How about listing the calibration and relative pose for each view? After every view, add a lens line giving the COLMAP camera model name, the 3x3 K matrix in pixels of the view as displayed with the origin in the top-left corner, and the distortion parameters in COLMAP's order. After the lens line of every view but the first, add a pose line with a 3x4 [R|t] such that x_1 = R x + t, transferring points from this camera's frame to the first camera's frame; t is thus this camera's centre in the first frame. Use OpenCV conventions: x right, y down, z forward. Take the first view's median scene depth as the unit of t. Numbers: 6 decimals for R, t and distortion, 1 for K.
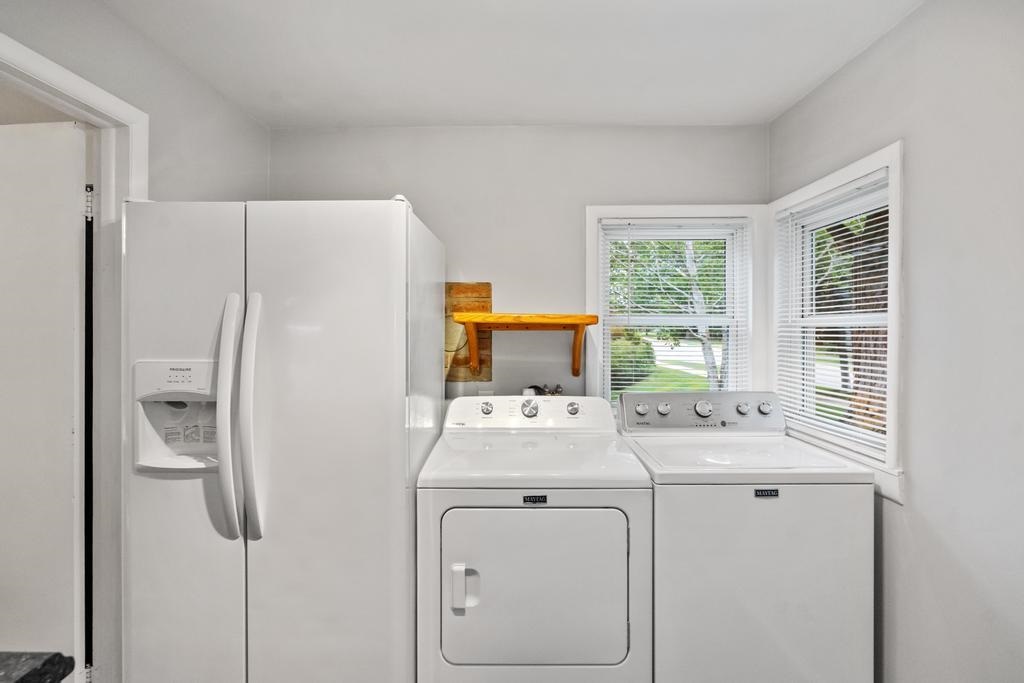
lens RADIAL K [[529.3, 0, 510.2], [0, 529.3, 338.5], [0, 0, 1]] dist [-0.000605, -0.000120]
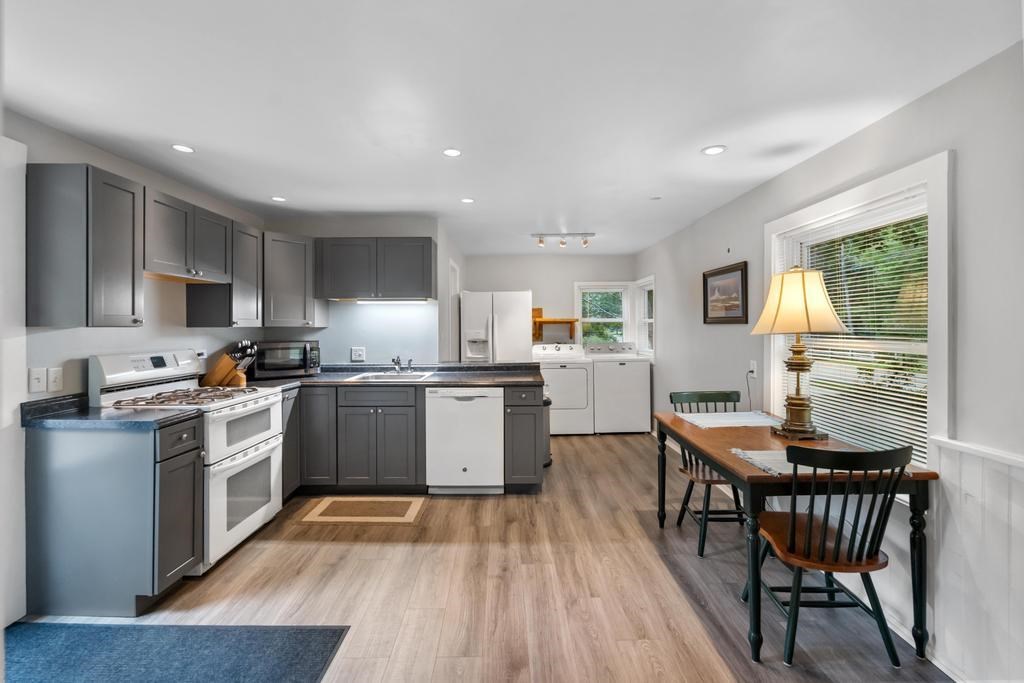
lens RADIAL K [[450.9, 0, 512.6], [0, 450.9, 335.7], [0, 0, 1]] dist [-0.004848, 0.000966]
pose [[0.999640, -0.009223, 0.025184, -0.297276], [0.009300, 0.999953, -0.002914, 0.062424], [-0.025156, 0.003147, 0.999679, -1.684248]]
